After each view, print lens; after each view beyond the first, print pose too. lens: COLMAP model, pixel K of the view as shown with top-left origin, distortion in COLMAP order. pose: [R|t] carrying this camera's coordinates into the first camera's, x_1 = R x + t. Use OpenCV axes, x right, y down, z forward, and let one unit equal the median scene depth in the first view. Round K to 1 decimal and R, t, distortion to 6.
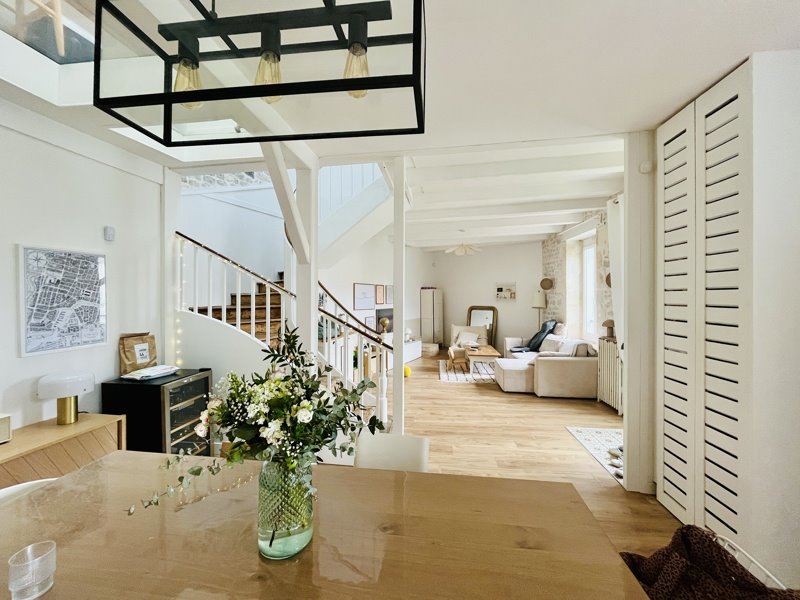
lens RADIAL K [[326.1, 0, 397.5], [0, 326.1, 297.2], [0, 0, 1]] dist [0.000556, 0.000014]
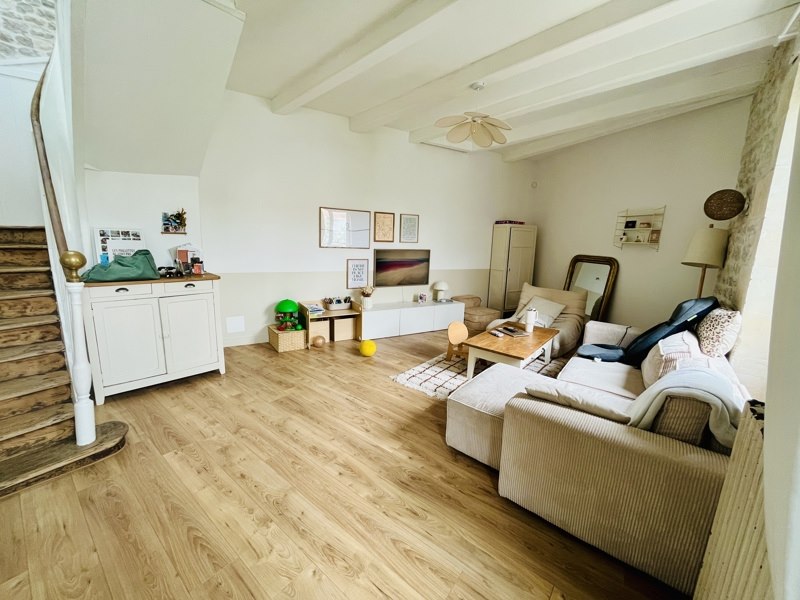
lens RADIAL K [[326.1, 0, 397.5], [0, 326.1, 297.2], [0, 0, 1]] dist [0.000556, 0.000014]
pose [[0.841808, 0.127423, -0.524522, 0.380115], [-0.038455, 0.983425, 0.177190, 0.015230], [0.538406, -0.128989, 0.832755, 0.498758]]
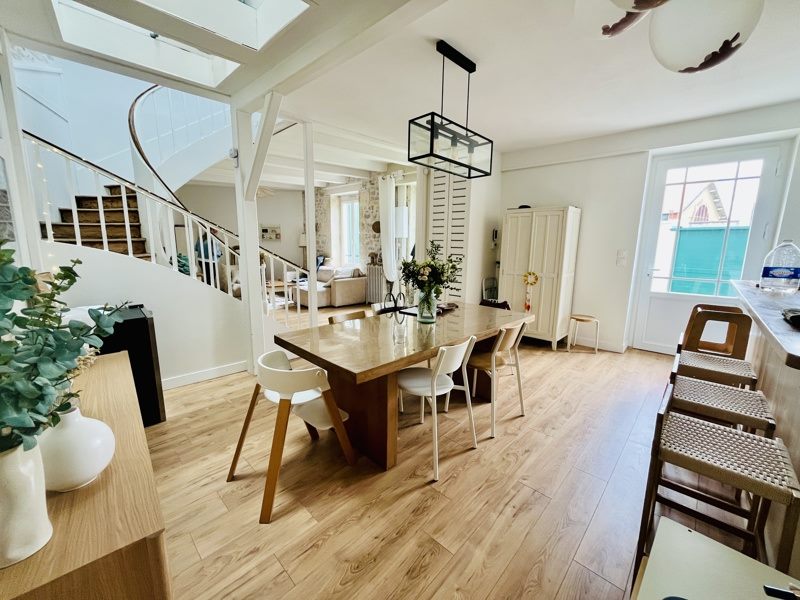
lens RADIAL K [[326.1, 0, 397.5], [0, 326.1, 297.2], [0, 0, 1]] dist [0.000556, 0.000014]
pose [[0.607238, -0.123161, 0.784916, -0.406454], [-0.011946, 0.986386, 0.164015, 0.016017], [-0.794430, -0.108972, 0.597499, -0.058070]]
